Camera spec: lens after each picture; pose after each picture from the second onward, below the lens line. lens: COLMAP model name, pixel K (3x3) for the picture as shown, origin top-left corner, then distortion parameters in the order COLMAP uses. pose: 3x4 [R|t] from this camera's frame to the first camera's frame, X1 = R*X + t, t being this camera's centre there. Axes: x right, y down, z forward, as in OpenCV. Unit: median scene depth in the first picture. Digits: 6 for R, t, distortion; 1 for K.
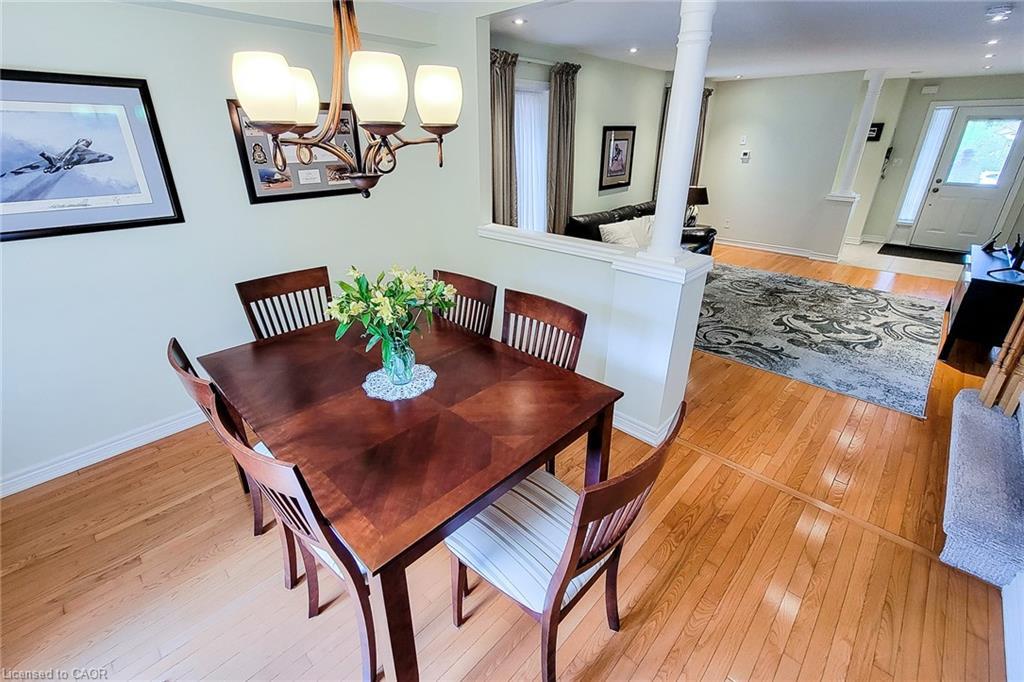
lens RADIAL K [[429.3, 0, 518.4], [0, 429.3, 327.8], [0, 0, 1]] dist [-0.007802, 0.002632]
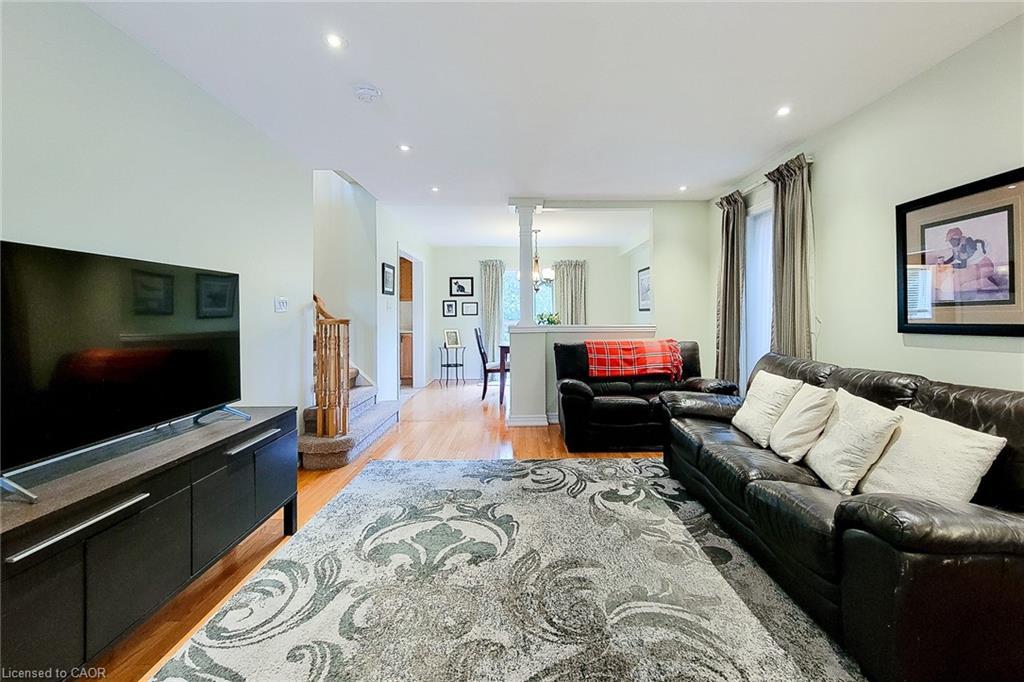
lens RADIAL K [[429.3, 0, 524.2], [0, 429.3, 314.1], [0, 0, 1]] dist [-0.007802, 0.002632]
pose [[-0.705831, 0.010610, -0.708301, 0.977536], [-0.272306, 0.918996, 0.285123, -0.437576], [0.653951, 0.394123, -0.645767, 1.247978]]
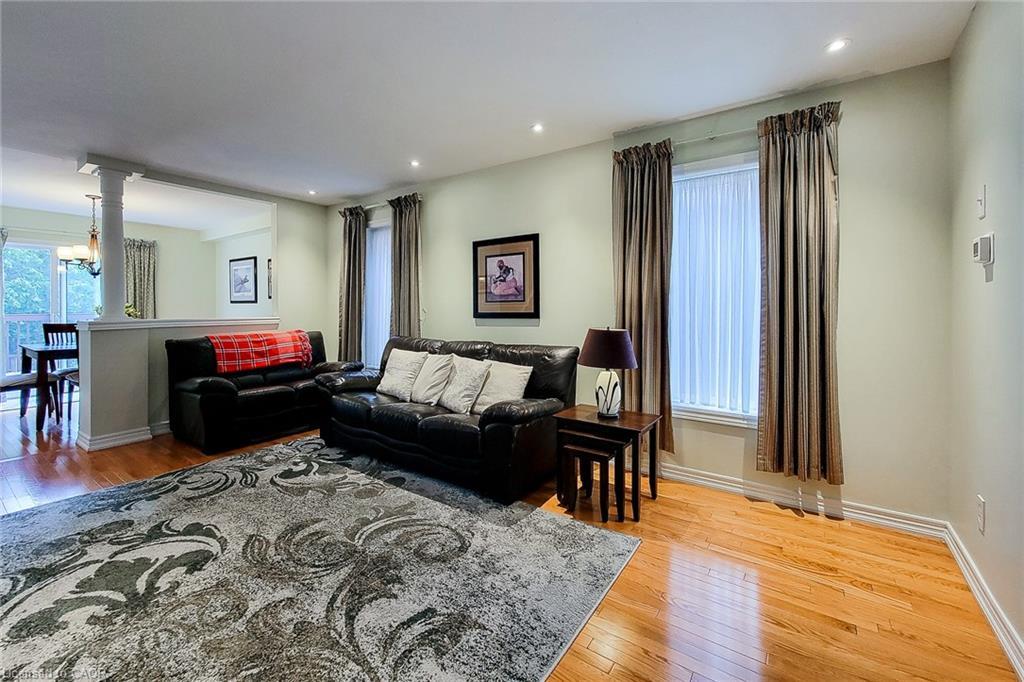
lens RADIAL K [[429.3, 0, 497.9], [0, 429.3, 302.8], [0, 0, 1]] dist [-0.007802, 0.002632]
pose [[0.144919, -0.002440, -0.989441, 1.169597], [-0.395388, 0.916541, -0.060171, -0.384056], [0.907010, 0.399933, 0.131859, 1.127307]]
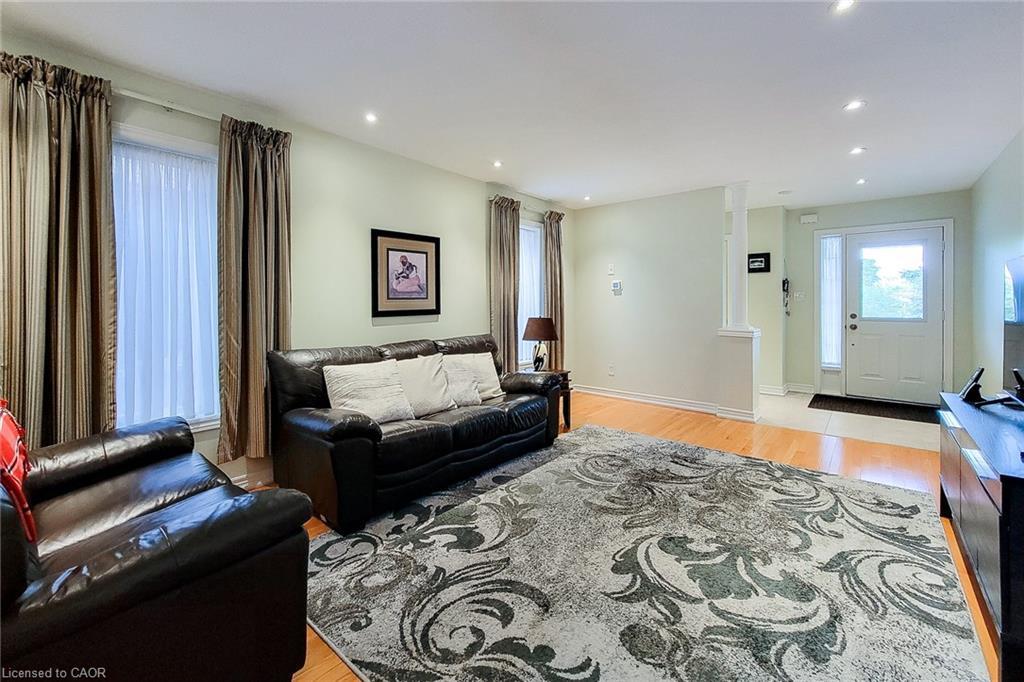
lens RADIAL K [[429.3, 0, 511.0], [0, 429.3, 300.3], [0, 0, 1]] dist [-0.007802, 0.002632]
pose [[0.997680, 0.006715, 0.067739, 0.436712], [0.021384, 0.913828, -0.405537, -0.085144], [-0.064625, 0.406045, 0.911565, 0.450285]]
